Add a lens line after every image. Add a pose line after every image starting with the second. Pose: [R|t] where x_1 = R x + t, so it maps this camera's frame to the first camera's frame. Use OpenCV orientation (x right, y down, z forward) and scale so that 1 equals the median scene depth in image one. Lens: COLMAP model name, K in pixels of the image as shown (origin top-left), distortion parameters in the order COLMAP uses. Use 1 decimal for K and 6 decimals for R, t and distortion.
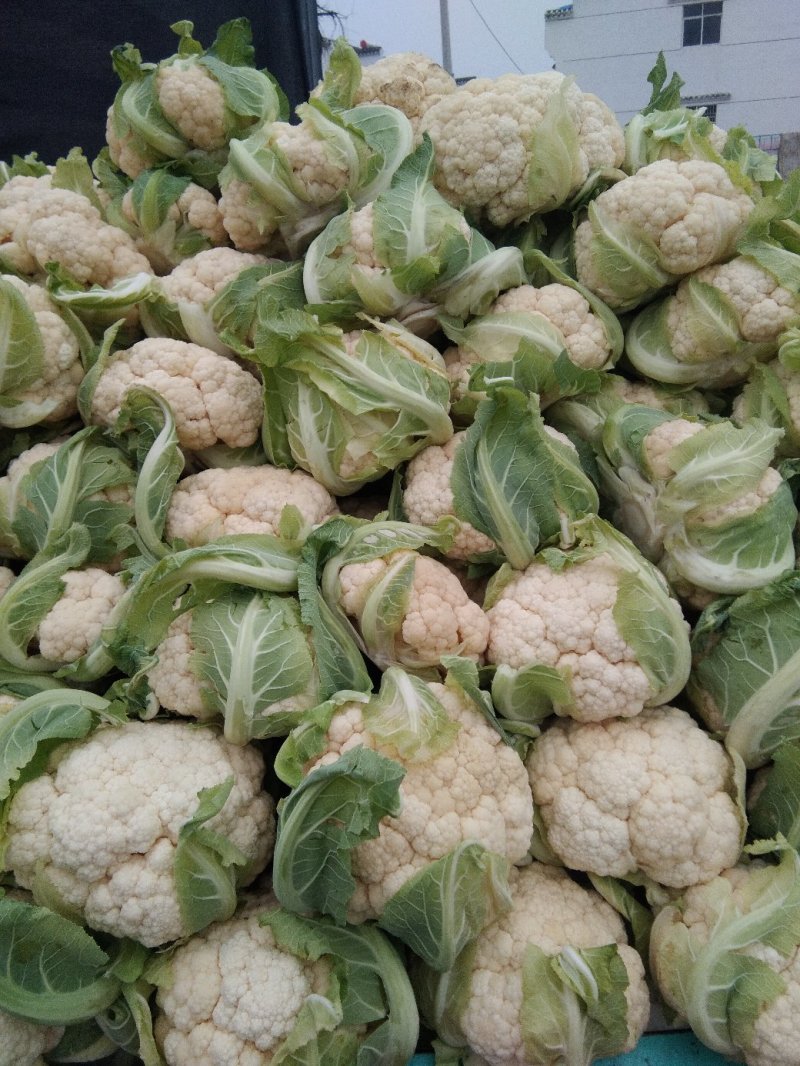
lens RADIAL K [[827.1, 0, 400.0], [0, 827.1, 533.0], [0, 0, 1]] dist [0.125583, -0.178368]
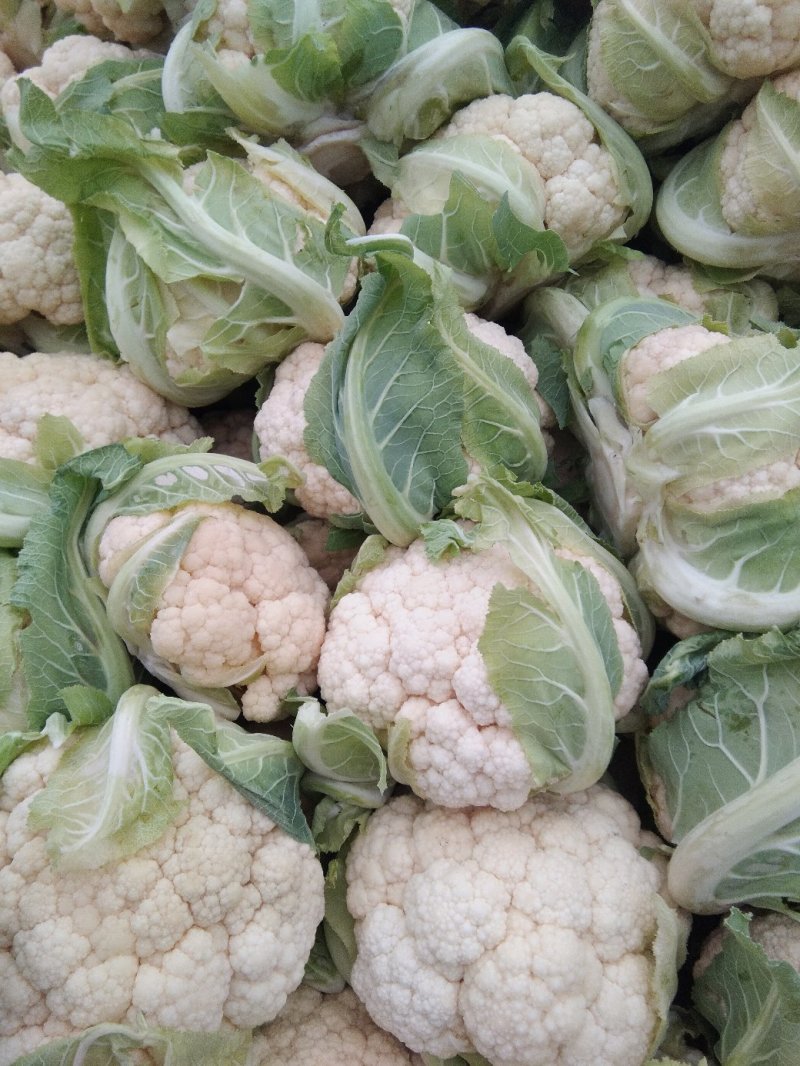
lens RADIAL K [[827.1, 0, 400.0], [0, 827.1, 533.0], [0, 0, 1]] dist [0.125583, -0.178368]
pose [[0.979209, 0.107840, -0.171817, 0.258940], [-0.085268, 0.987340, 0.133748, -0.053711], [0.184065, -0.116316, 0.976008, 0.371877]]
